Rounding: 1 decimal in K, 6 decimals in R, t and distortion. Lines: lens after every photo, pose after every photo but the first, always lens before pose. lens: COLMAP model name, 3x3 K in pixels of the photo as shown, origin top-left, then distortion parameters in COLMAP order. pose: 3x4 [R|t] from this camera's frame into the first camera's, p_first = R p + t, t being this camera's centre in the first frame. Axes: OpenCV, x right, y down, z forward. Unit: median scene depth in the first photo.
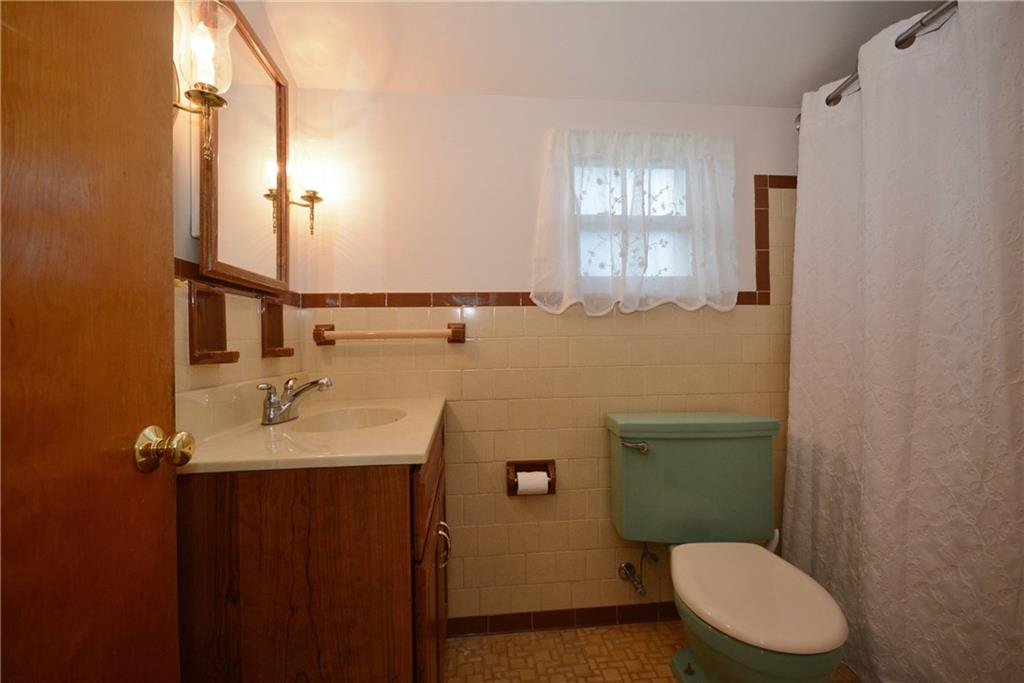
lens RADIAL K [[452.6, 0, 507.0], [0, 452.6, 343.6], [0, 0, 1]] dist [0.001995, -0.002716]
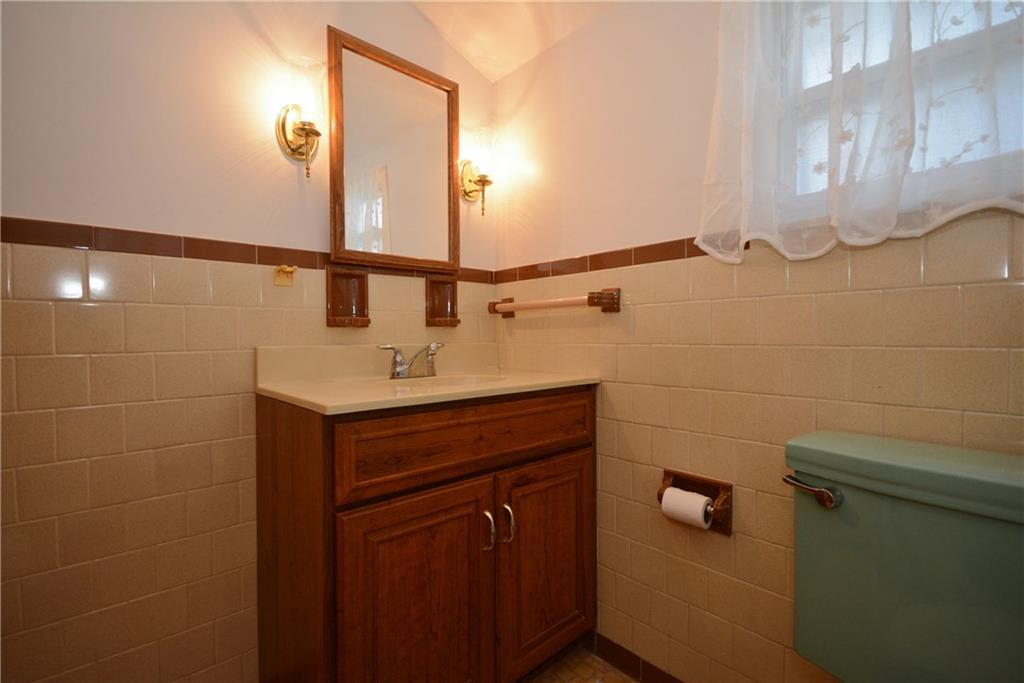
lens RADIAL K [[452.6, 0, 508.4], [0, 452.6, 339.4], [0, 0, 1]] dist [0.001995, -0.002716]
pose [[0.600635, 0.017294, -0.799336, 0.451246], [-0.004062, 0.999819, 0.018579, 0.034770], [0.799513, -0.007912, 0.600597, 0.357844]]
